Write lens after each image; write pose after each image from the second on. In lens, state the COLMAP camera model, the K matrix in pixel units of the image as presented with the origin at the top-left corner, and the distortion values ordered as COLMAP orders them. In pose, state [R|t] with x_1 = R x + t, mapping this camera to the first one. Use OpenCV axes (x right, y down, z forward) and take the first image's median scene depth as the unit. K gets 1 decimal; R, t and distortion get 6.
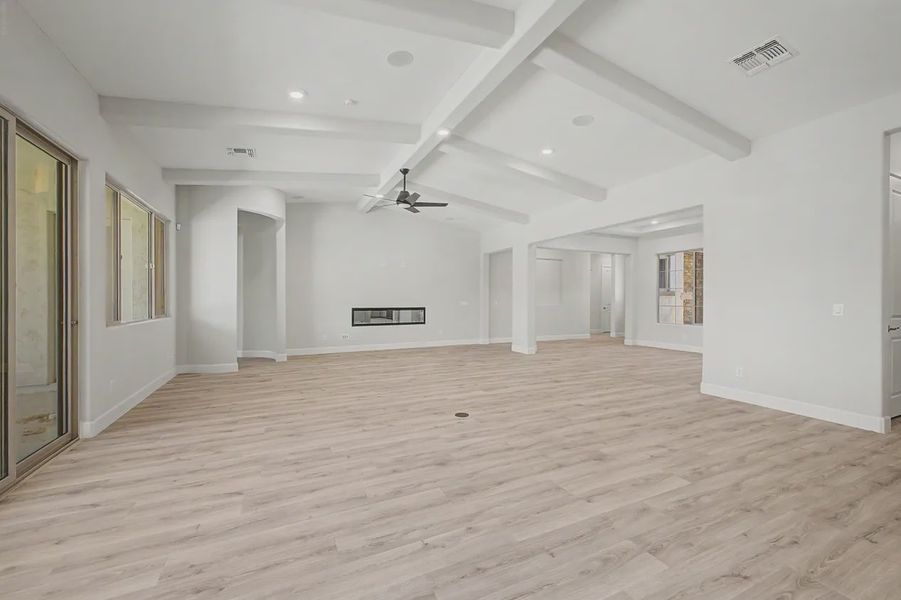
lens RADIAL K [[369.0, 0, 455.8], [0, 369.0, 299.7], [0, 0, 1]] dist [0.011392, -0.000532]
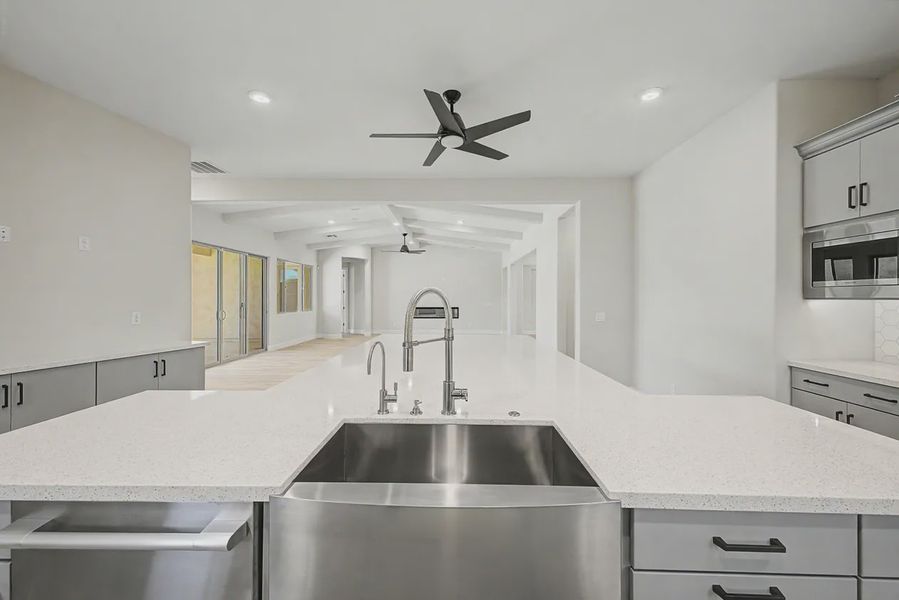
lens RADIAL K [[361.0, 0, 448.8], [0, 361.0, 298.7], [0, 0, 1]] dist [0.016125, -0.000061]
pose [[0.892040, 0.003230, -0.451944, 0.838518], [-0.000702, 0.999983, 0.005761, -0.035035], [0.451955, -0.004822, 0.892028, -0.492422]]
